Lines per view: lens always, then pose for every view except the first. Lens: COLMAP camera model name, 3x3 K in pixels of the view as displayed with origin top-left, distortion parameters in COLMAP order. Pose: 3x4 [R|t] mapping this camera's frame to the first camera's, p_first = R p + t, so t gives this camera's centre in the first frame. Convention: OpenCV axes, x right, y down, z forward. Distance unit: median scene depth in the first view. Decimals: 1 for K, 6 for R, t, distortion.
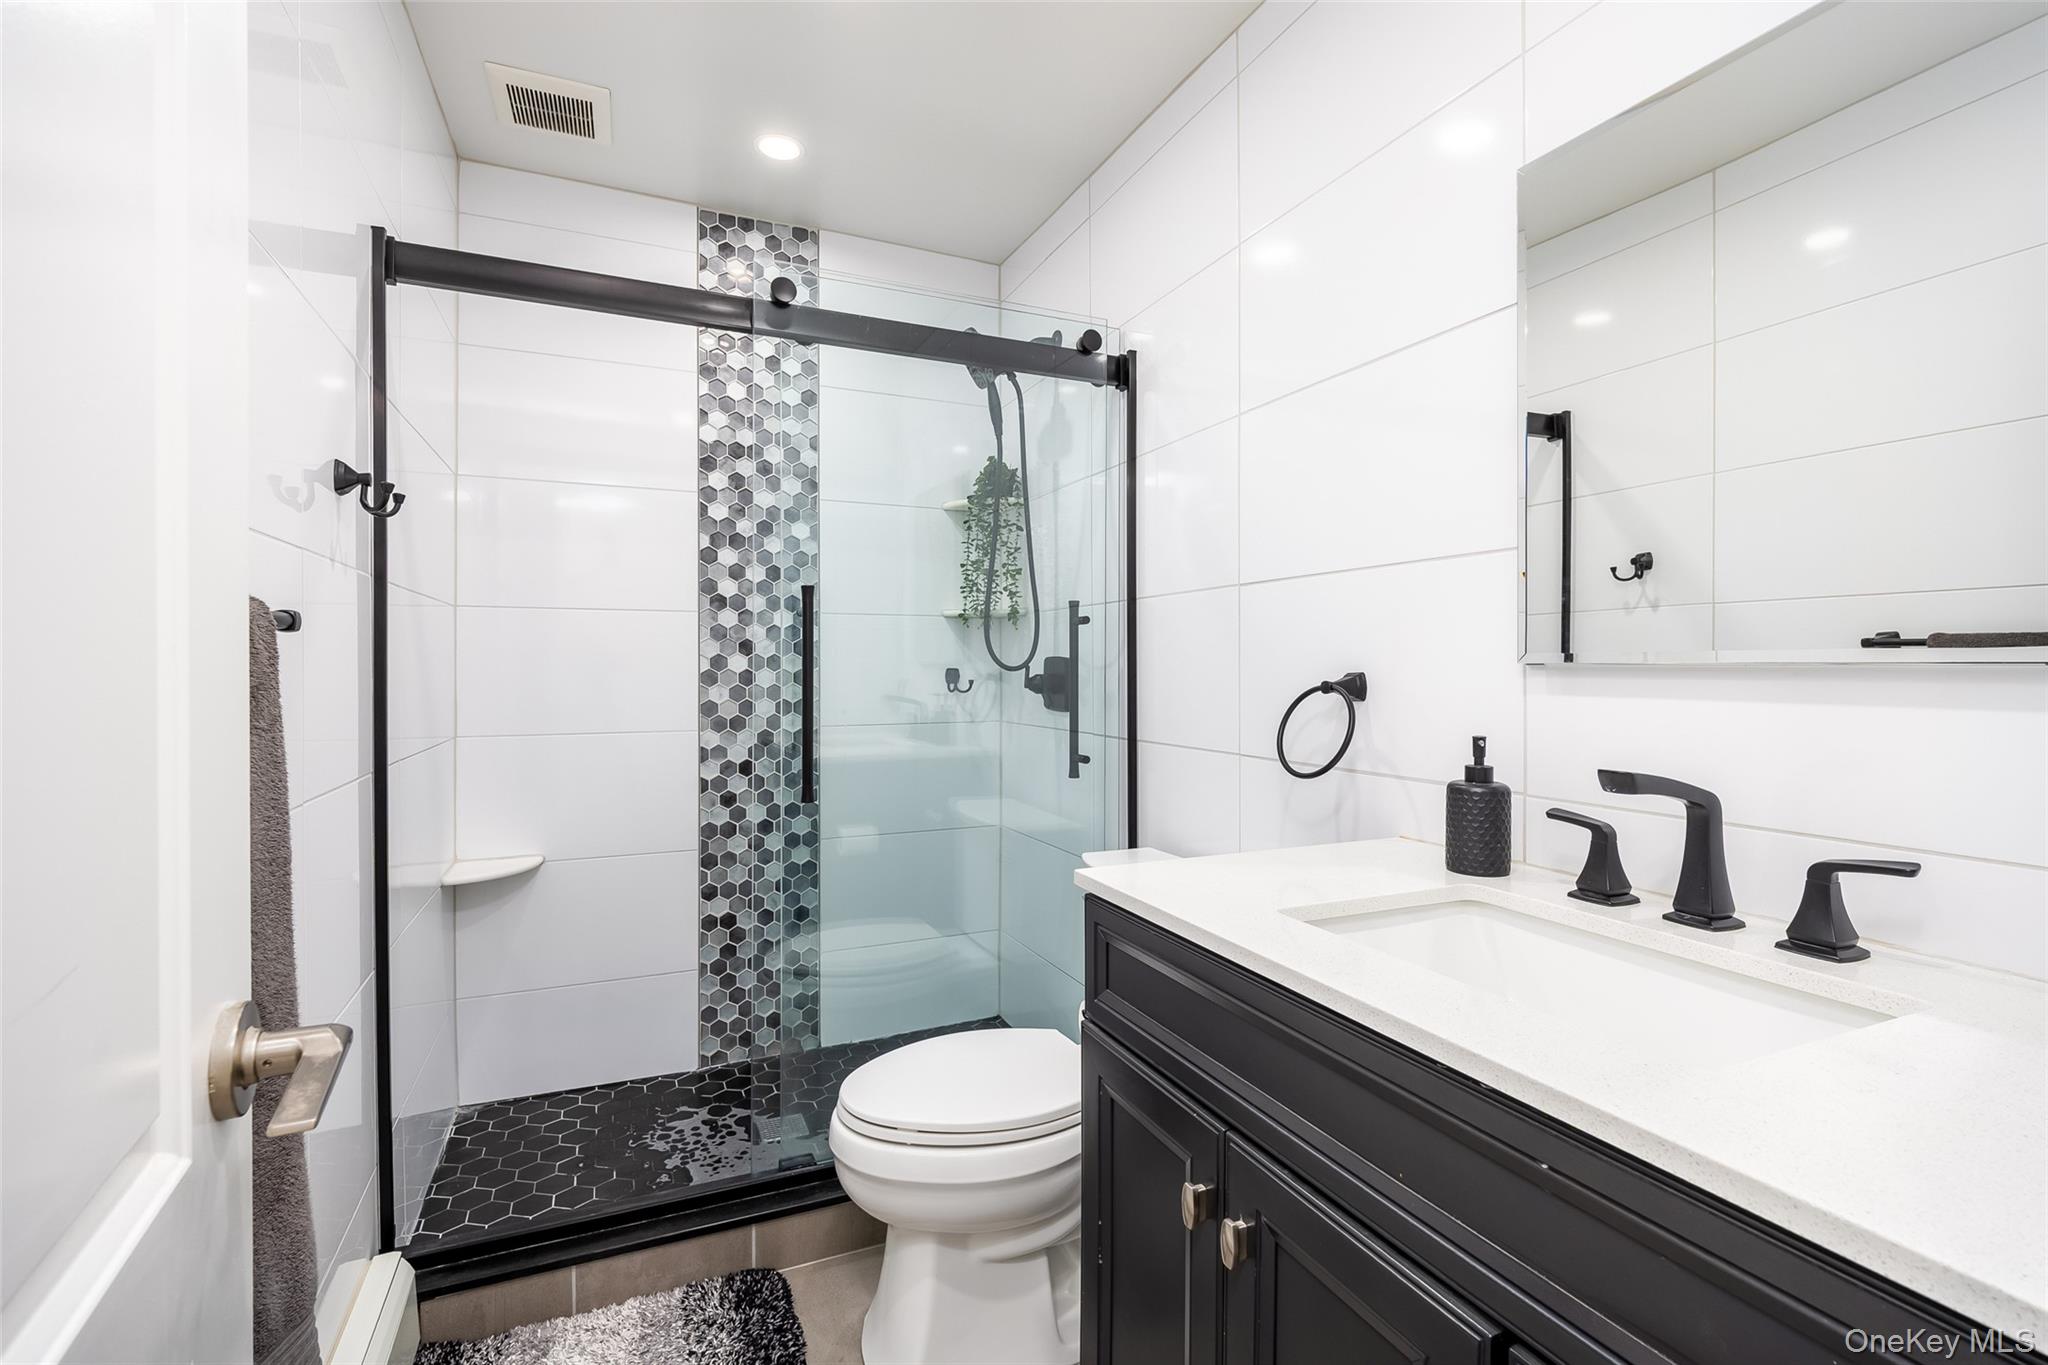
lens RADIAL K [[915.1, 0, 1049.9], [0, 915.1, 677.6], [0, 0, 1]] dist [0.013333, -0.010303]
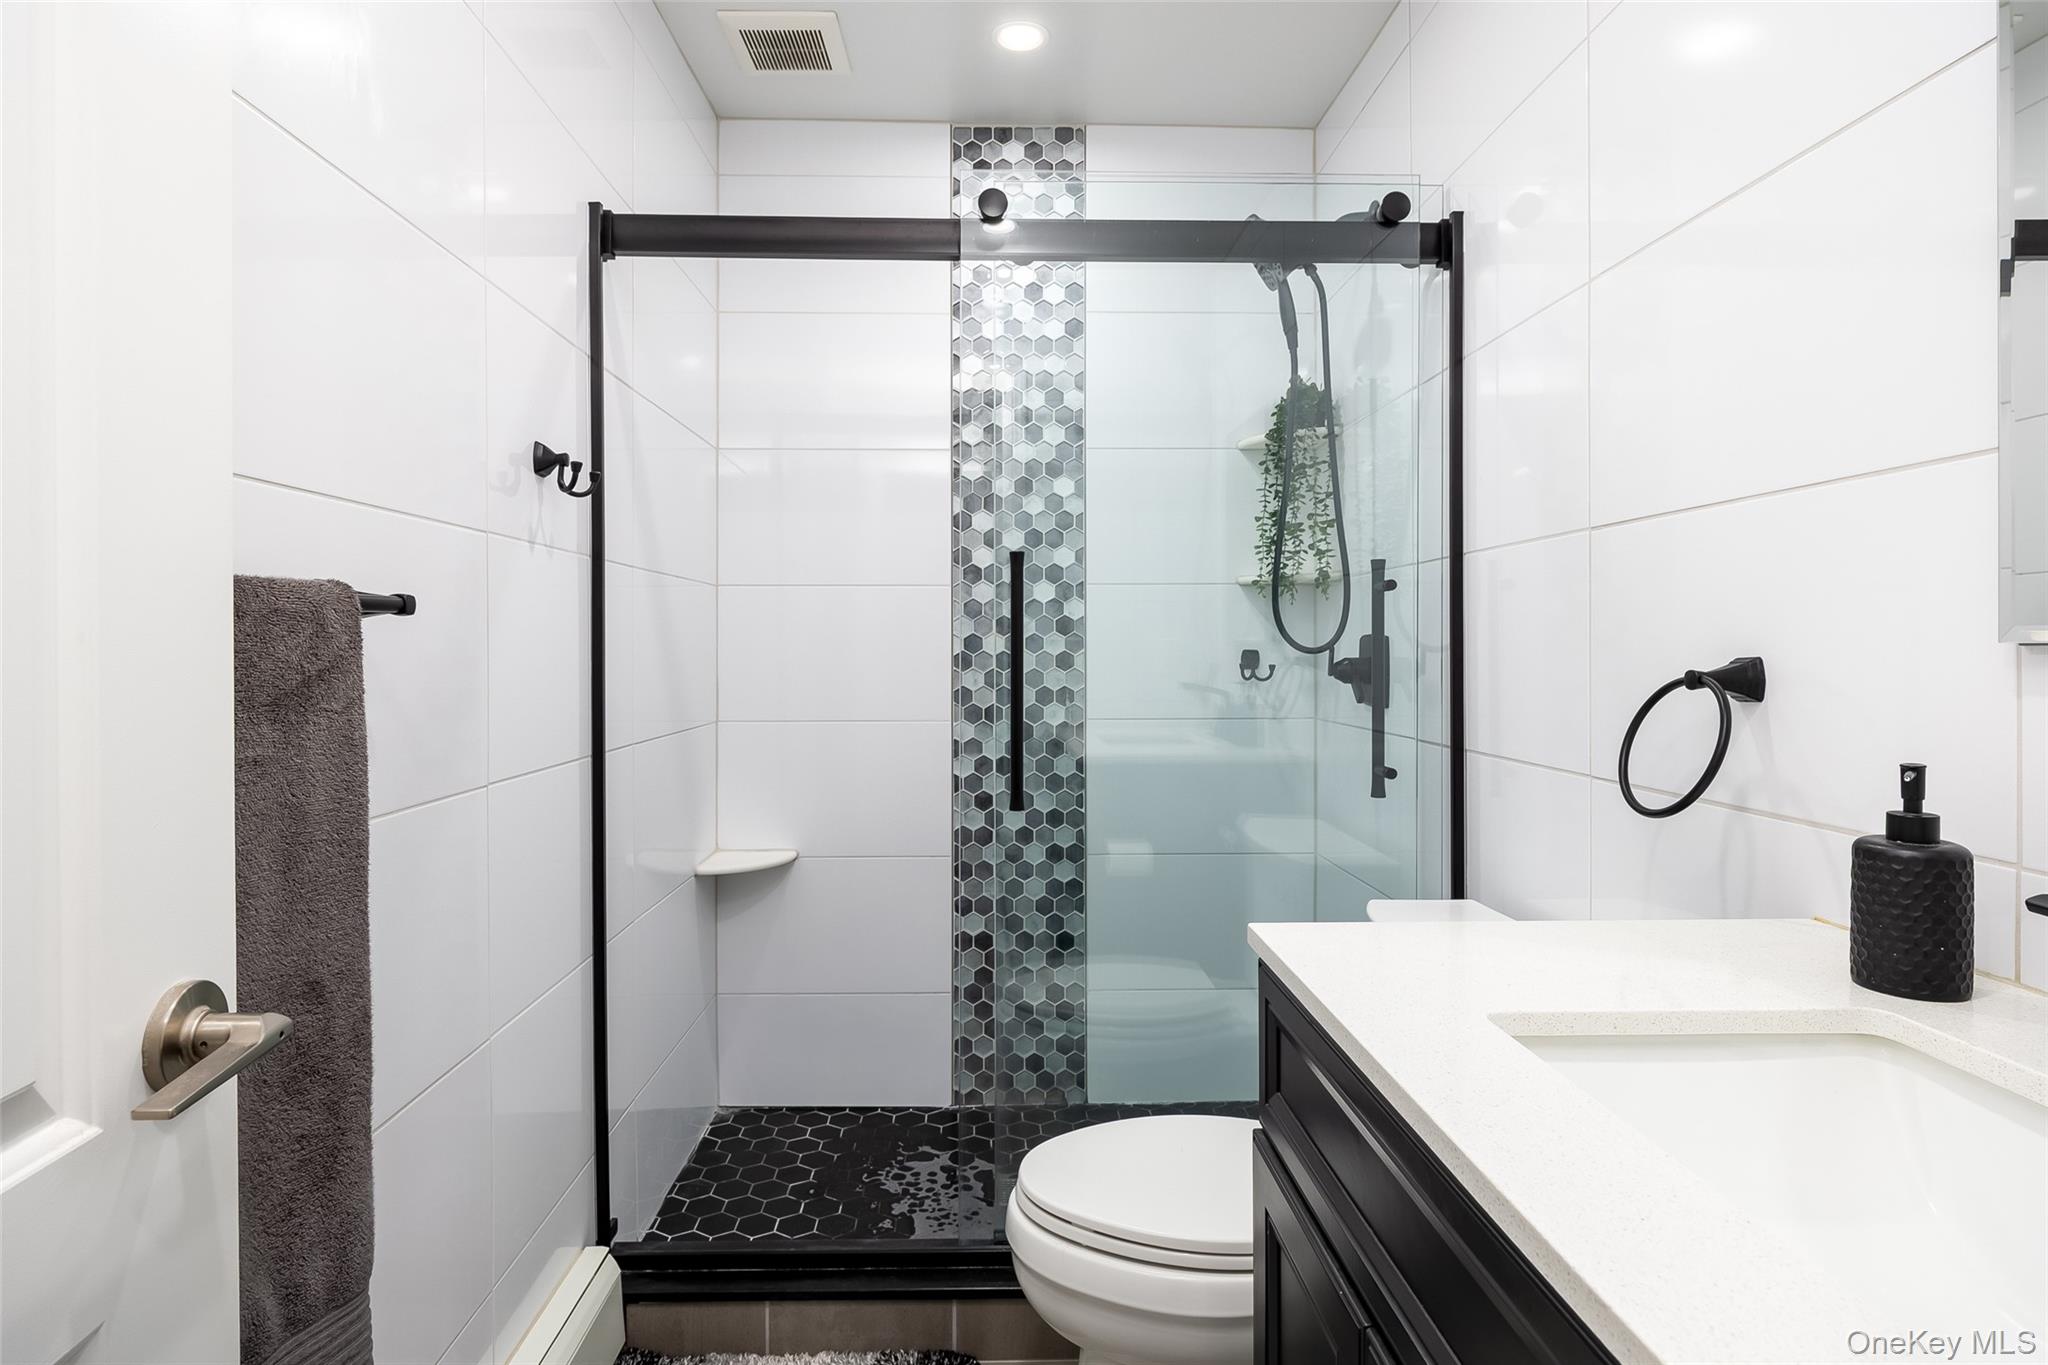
lens RADIAL K [[1109.4, 0, 1046.7], [0, 1109.4, 660.2], [0, 0, 1]] dist [0.017789, -0.020807]
pose [[0.922863, 0.003504, -0.385112, 0.114385], [-0.003529, 0.999994, 0.000642, -0.001476], [0.385112, 0.000767, 0.922869, 0.055211]]
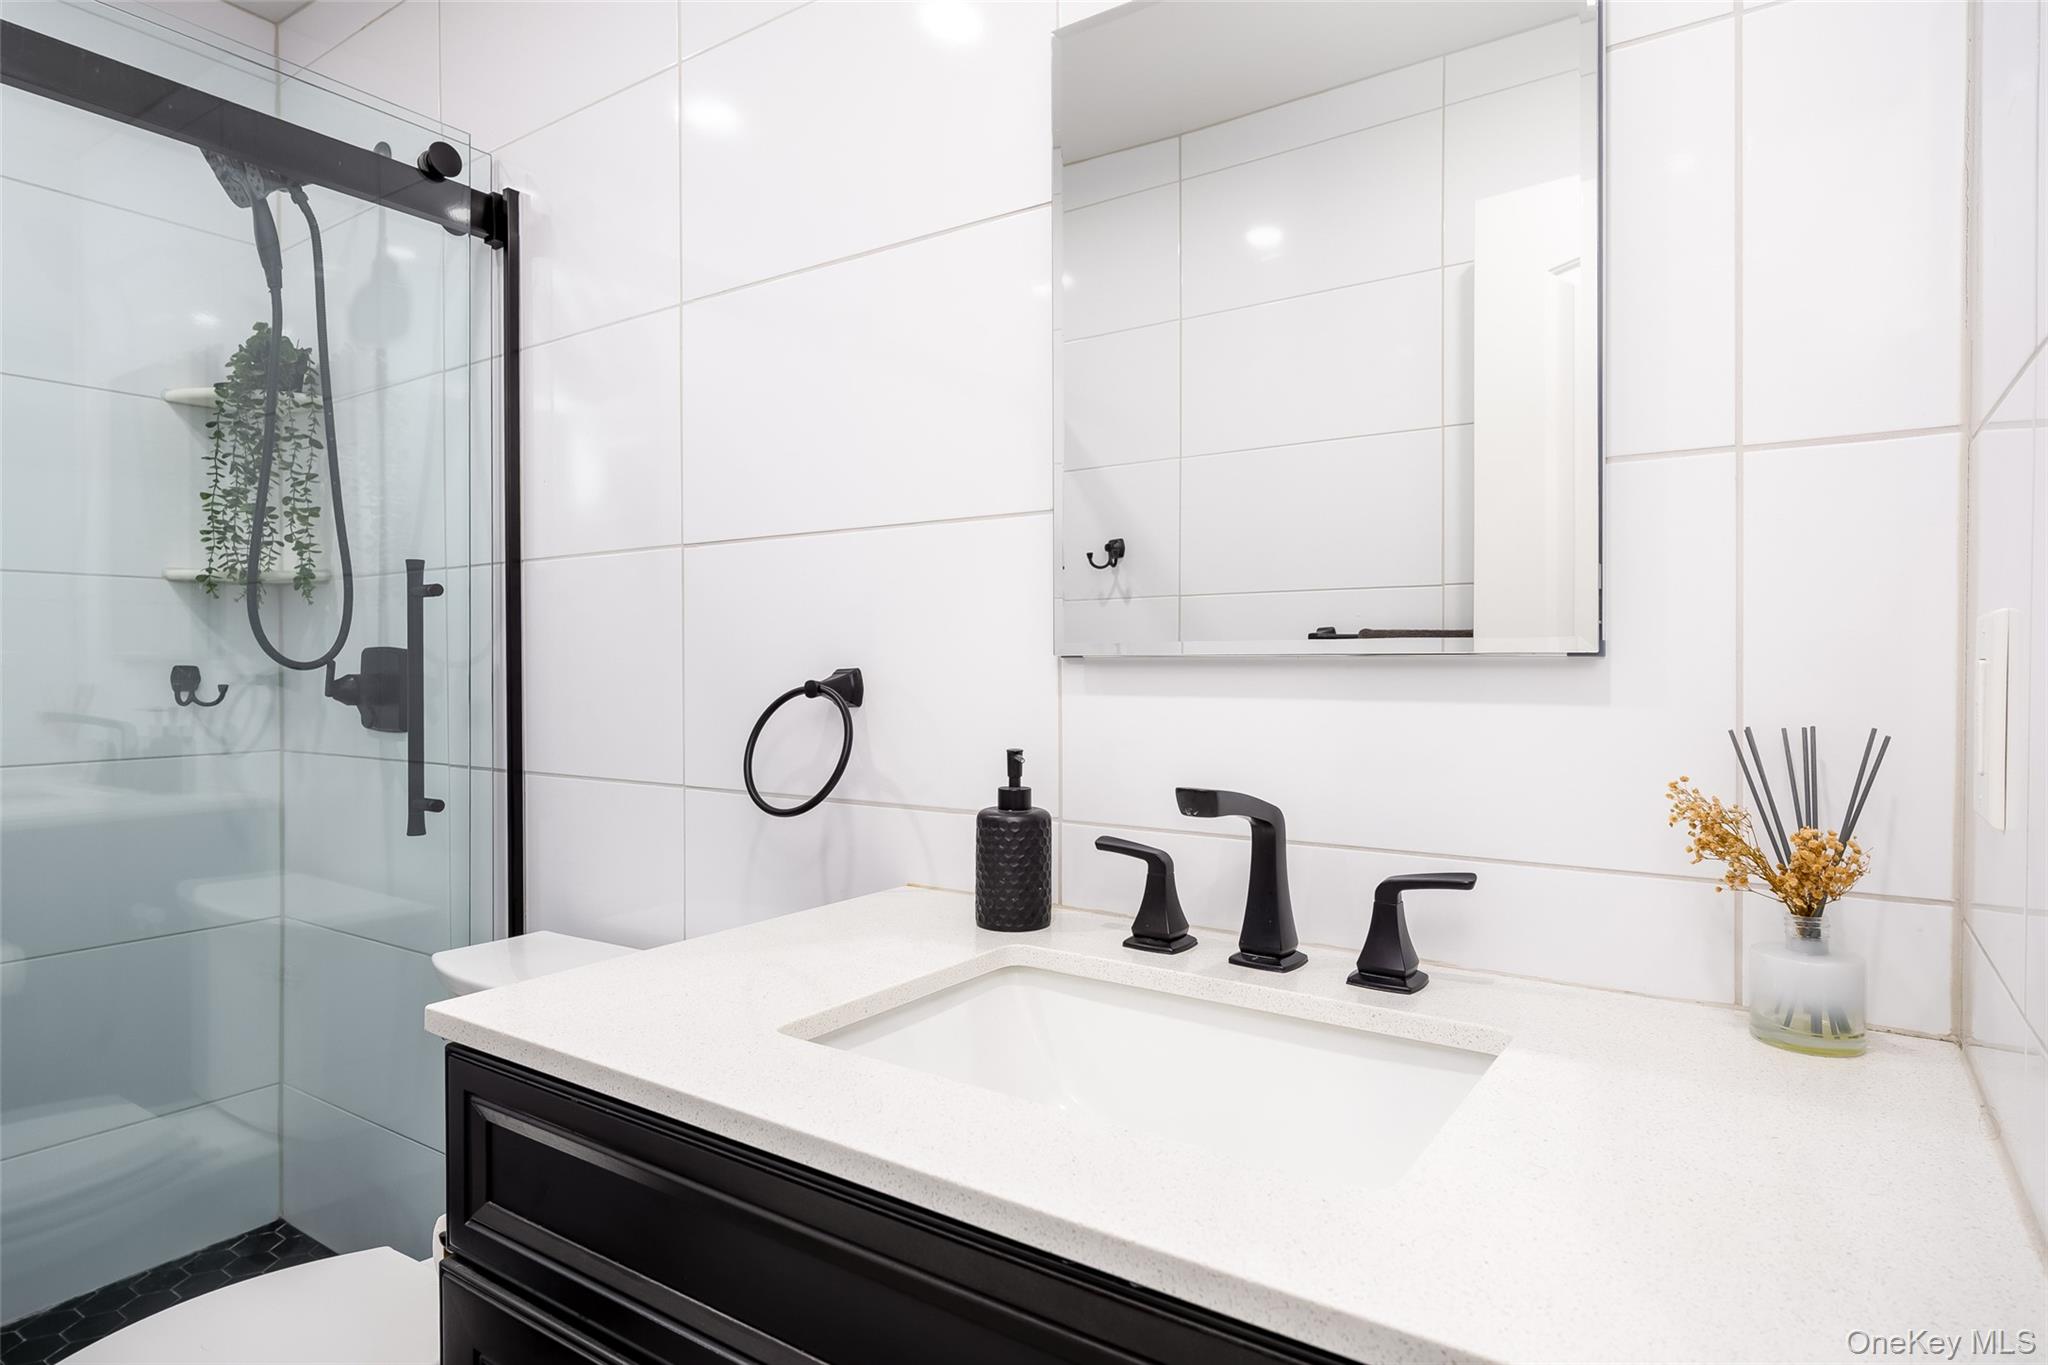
lens RADIAL K [[1138.1, 0, 1022.0], [0, 1138.1, 669.7], [0, 0, 1]] dist [0.004028, -0.000139]
pose [[0.868047, -0.003666, 0.496469, -0.001103], [0.007689, 0.999952, -0.006061, 0.001301], [-0.496423, 0.009078, 0.868033, 0.083741]]
